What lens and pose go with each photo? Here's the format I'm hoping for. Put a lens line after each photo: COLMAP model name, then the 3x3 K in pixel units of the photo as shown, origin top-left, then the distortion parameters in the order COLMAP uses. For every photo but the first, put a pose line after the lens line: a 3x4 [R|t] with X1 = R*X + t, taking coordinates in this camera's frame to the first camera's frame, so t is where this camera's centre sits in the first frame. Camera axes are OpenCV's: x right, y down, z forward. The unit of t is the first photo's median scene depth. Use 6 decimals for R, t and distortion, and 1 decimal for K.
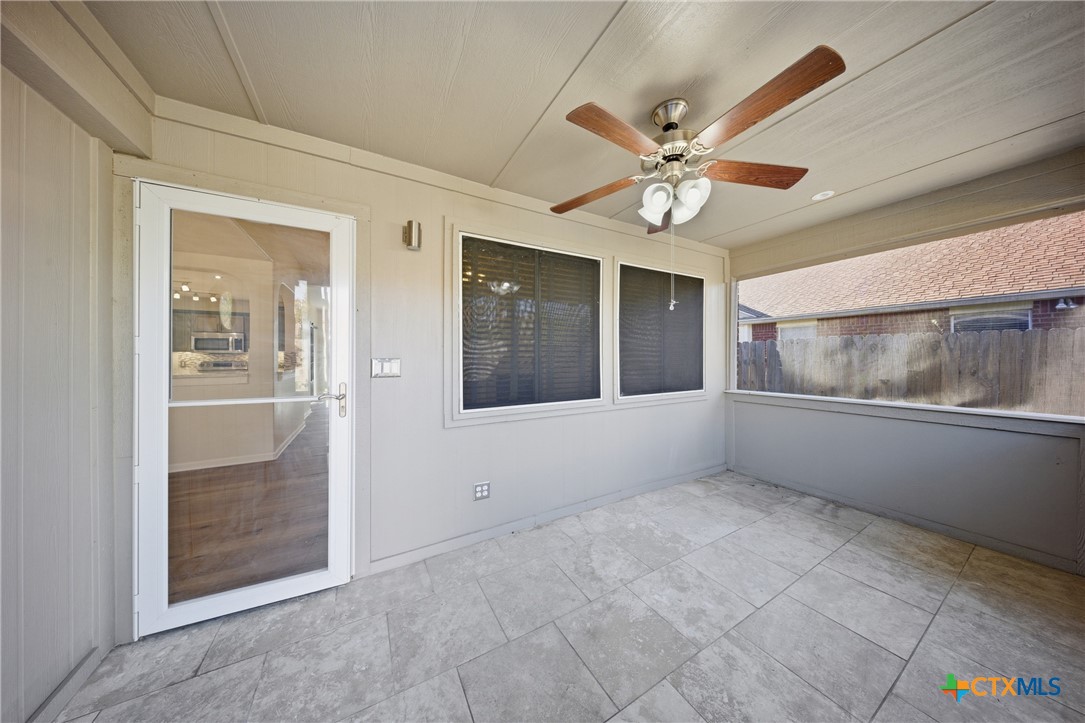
lens RADIAL K [[320.3, 0, 548.1], [0, 320.3, 359.5], [0, 0, 1]] dist [-0.000271, -0.000020]
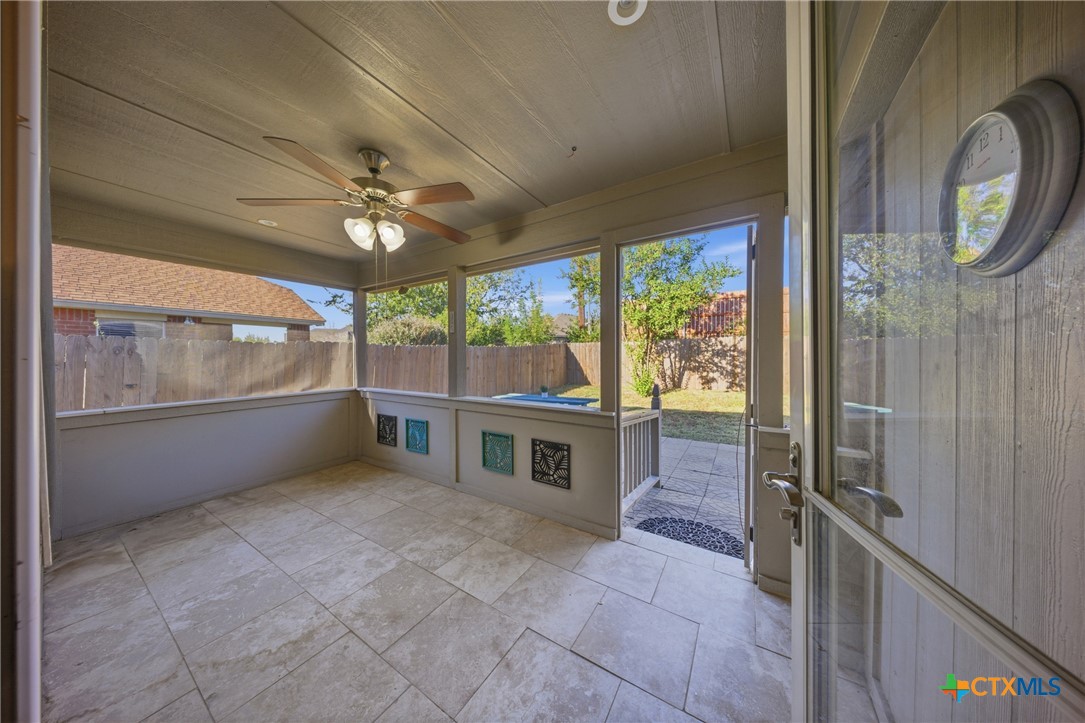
lens RADIAL K [[320.3, 0, 543.0], [0, 320.3, 360.8], [0, 0, 1]] dist [-0.000271, -0.000020]
pose [[-0.466459, -0.004246, 0.884533, -0.632708], [0.010028, 0.999899, 0.010089, -0.006100], [-0.884486, 0.013576, -0.466369, 0.644100]]
